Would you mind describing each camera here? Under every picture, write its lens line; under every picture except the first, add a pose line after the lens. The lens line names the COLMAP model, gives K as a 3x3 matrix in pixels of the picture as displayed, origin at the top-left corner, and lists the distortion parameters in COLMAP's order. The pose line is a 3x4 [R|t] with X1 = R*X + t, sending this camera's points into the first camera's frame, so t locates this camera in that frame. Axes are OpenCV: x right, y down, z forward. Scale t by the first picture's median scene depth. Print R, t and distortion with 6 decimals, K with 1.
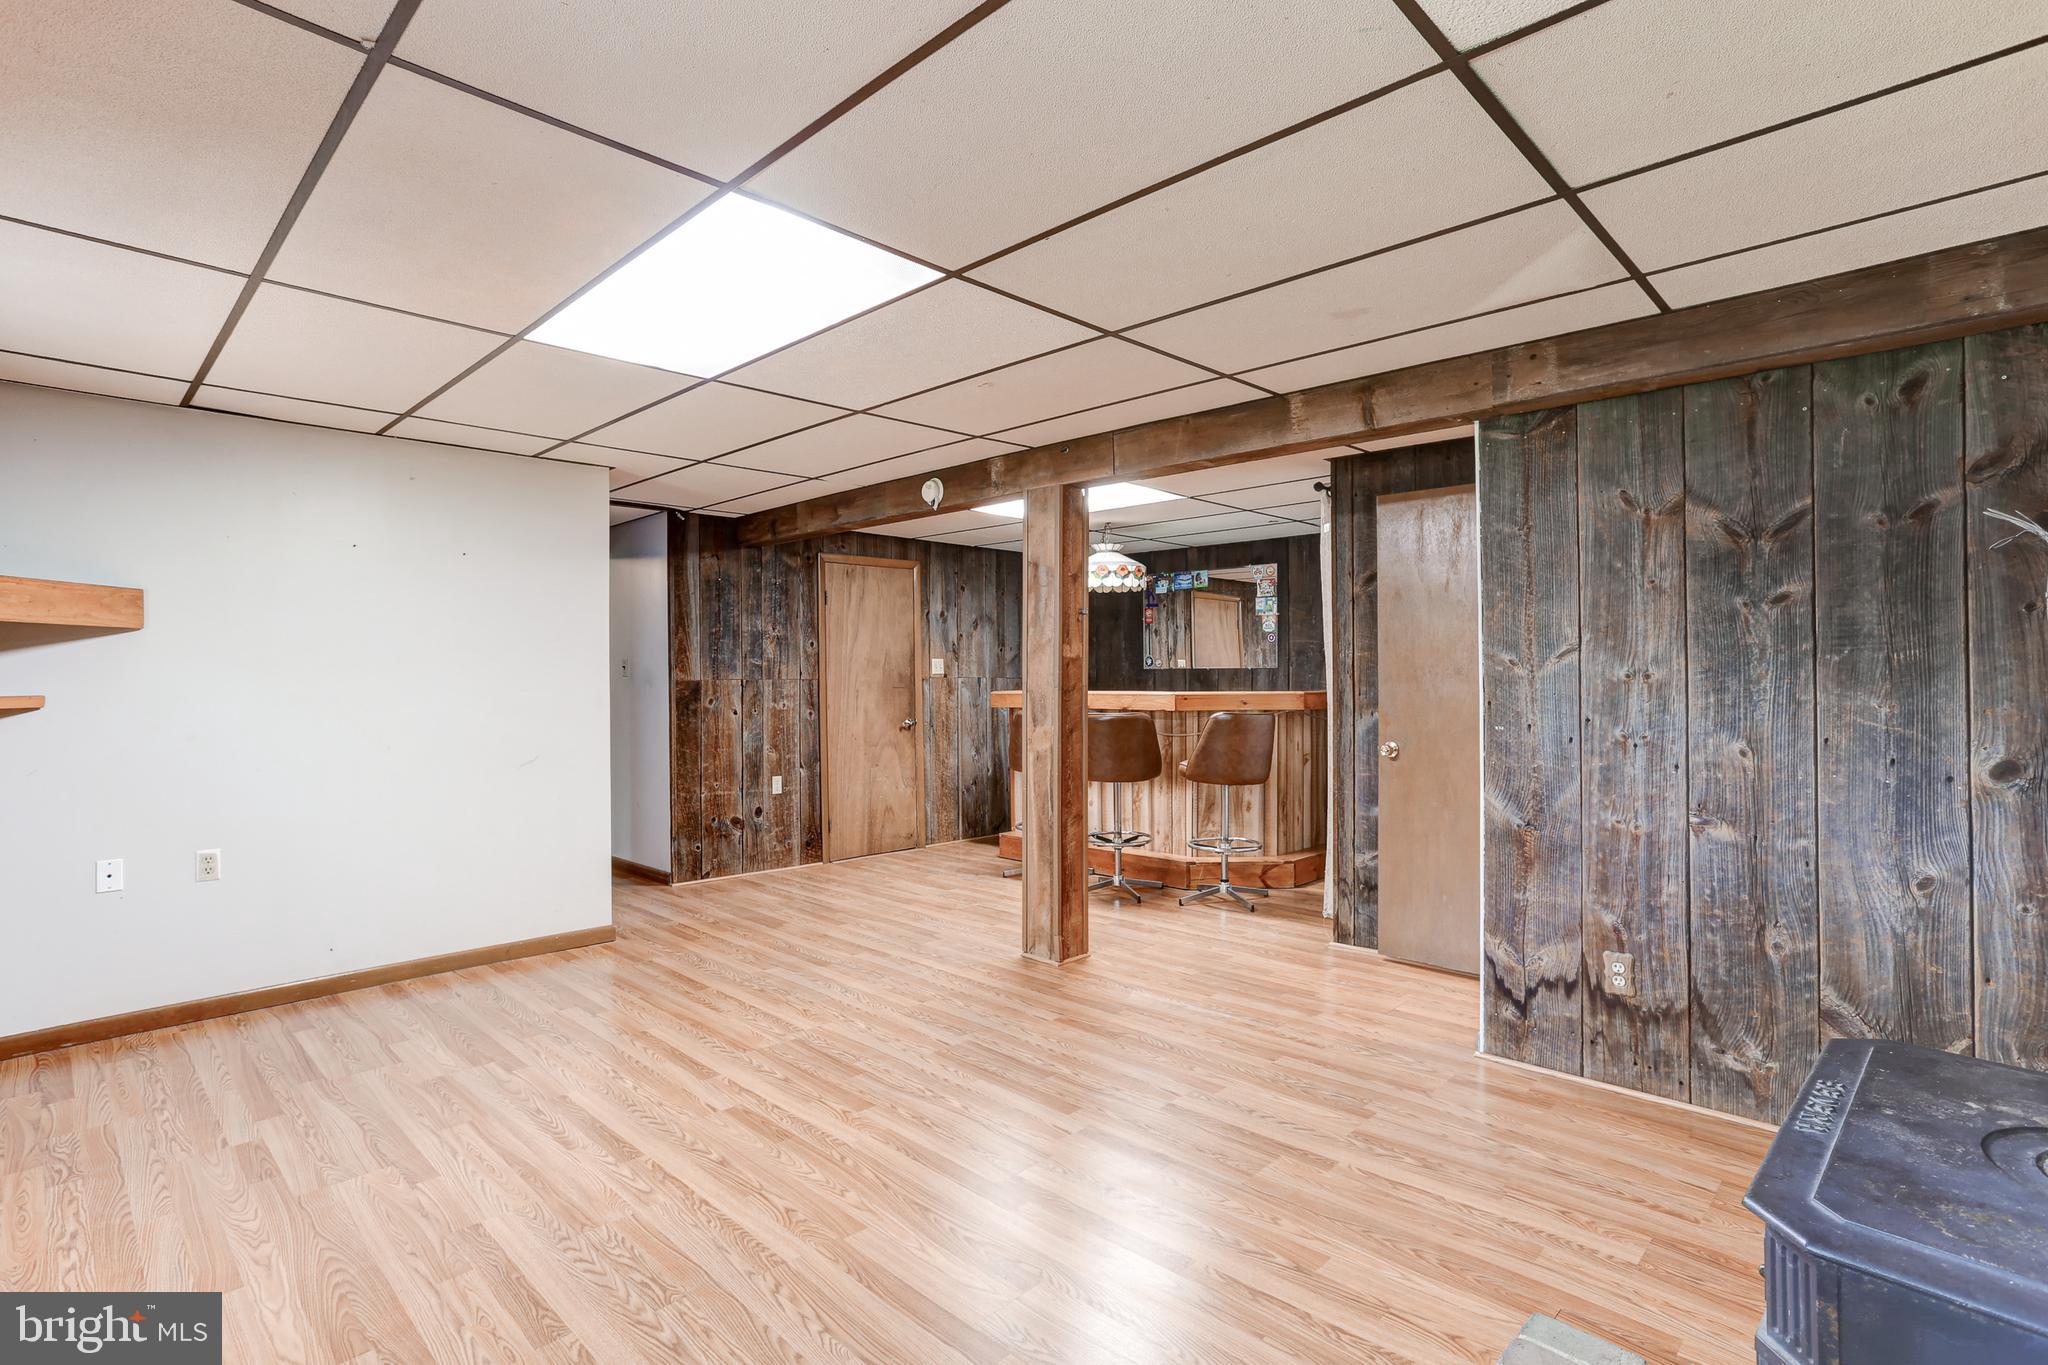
lens RADIAL K [[1164.9, 0, 1037.9], [0, 1164.9, 673.6], [0, 0, 1]] dist [-0.063685, 0.044685]
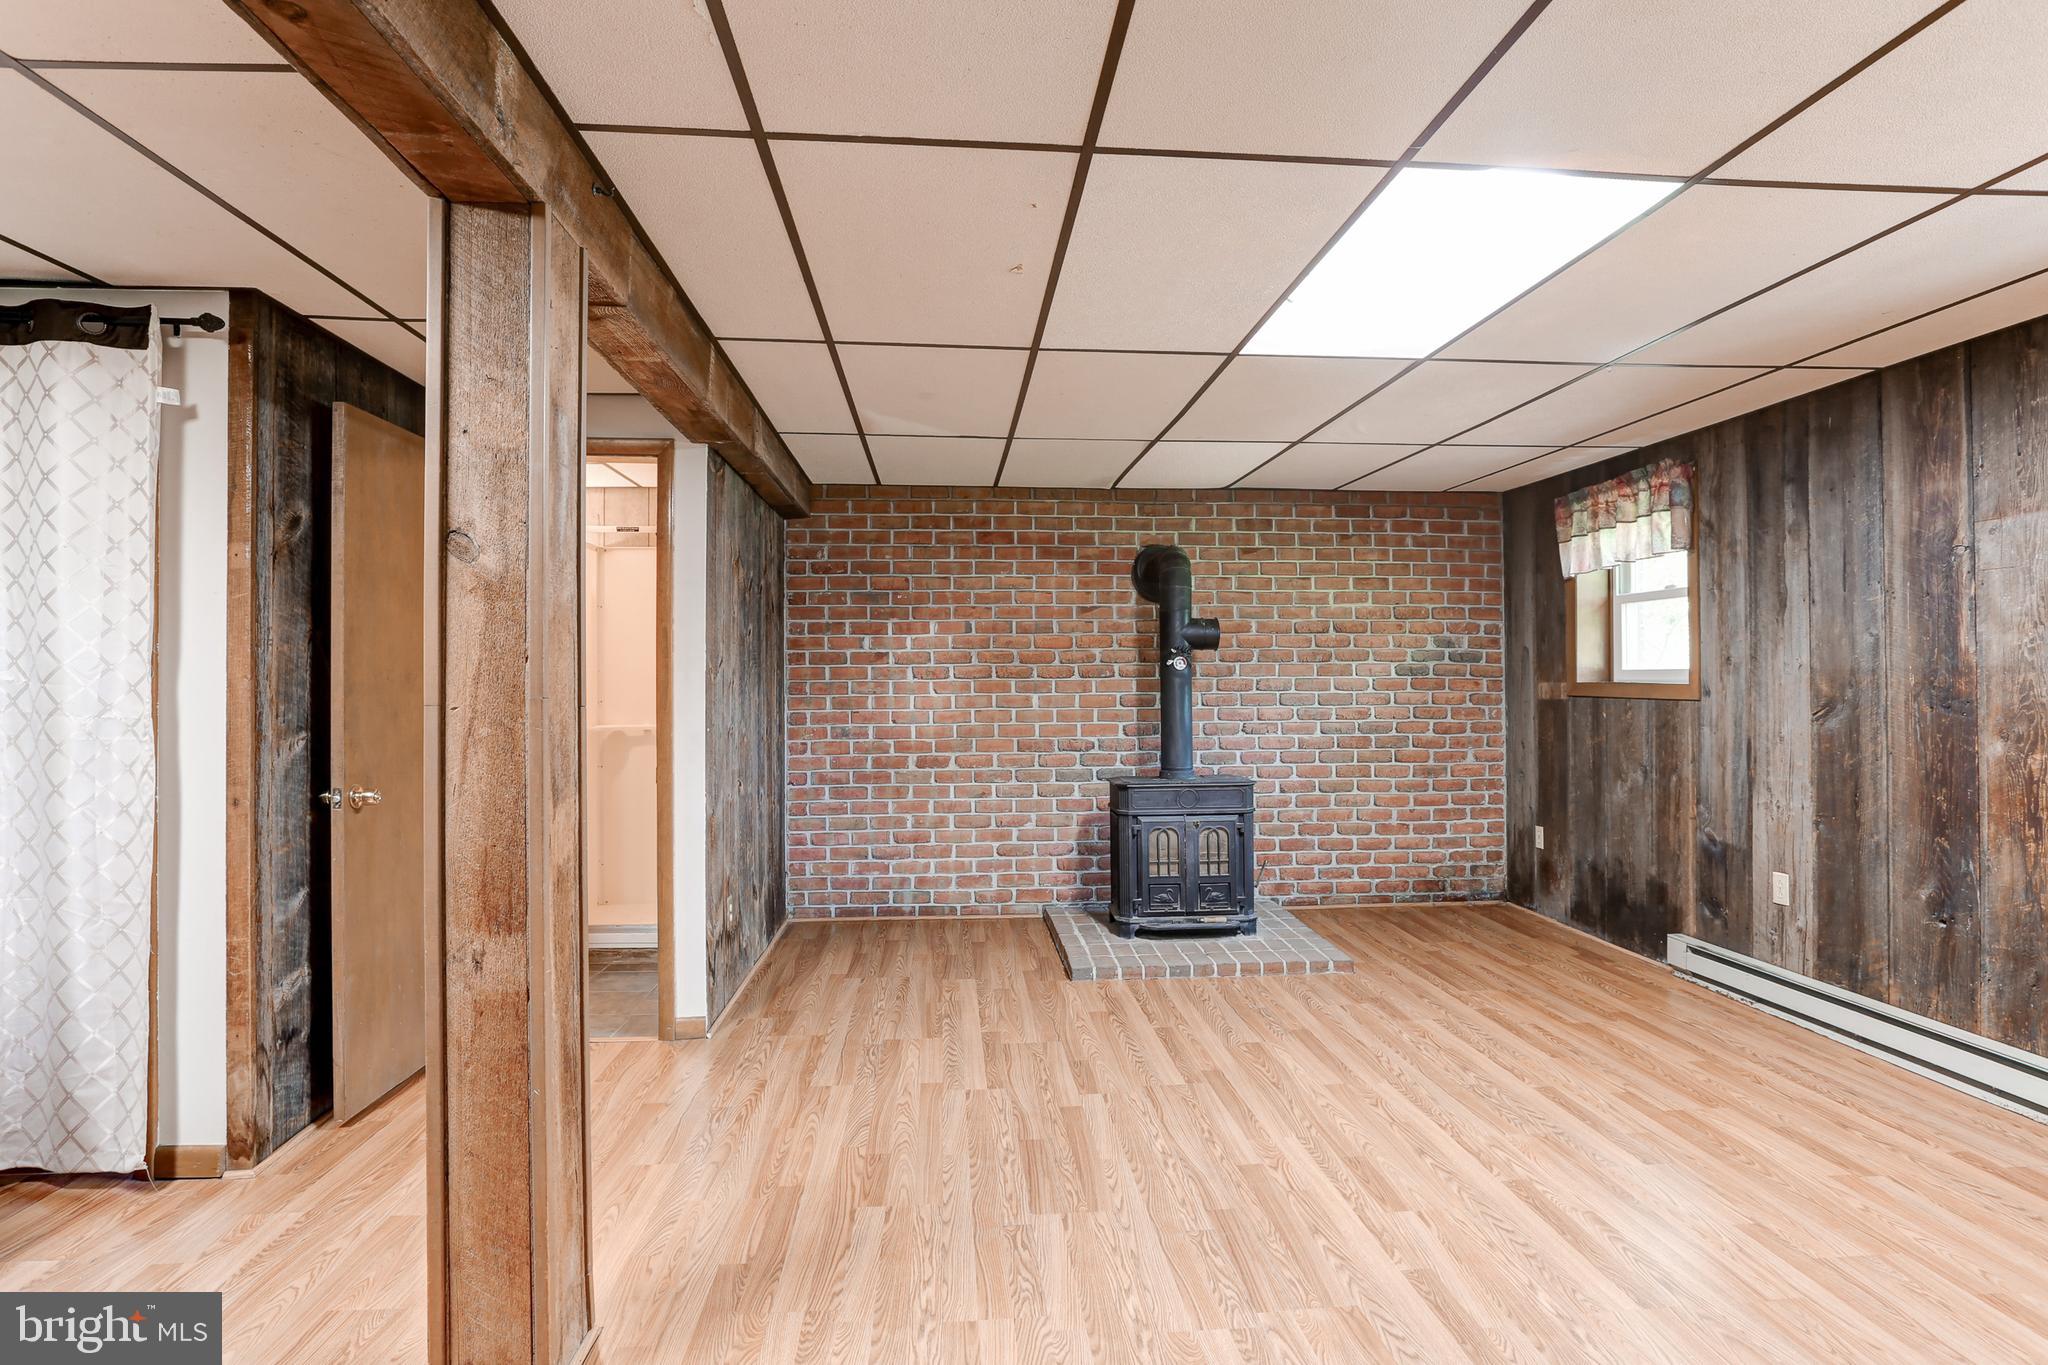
lens RADIAL K [[1164.9, 0, 1037.9], [0, 1164.9, 673.6], [0, 0, 1]] dist [-0.063685, 0.044685]
pose [[-0.796998, 0.013978, 0.603820, -0.520591], [0.007290, 0.999882, -0.013524, 0.009122], [-0.603938, -0.006377, -0.797006, 1.684320]]
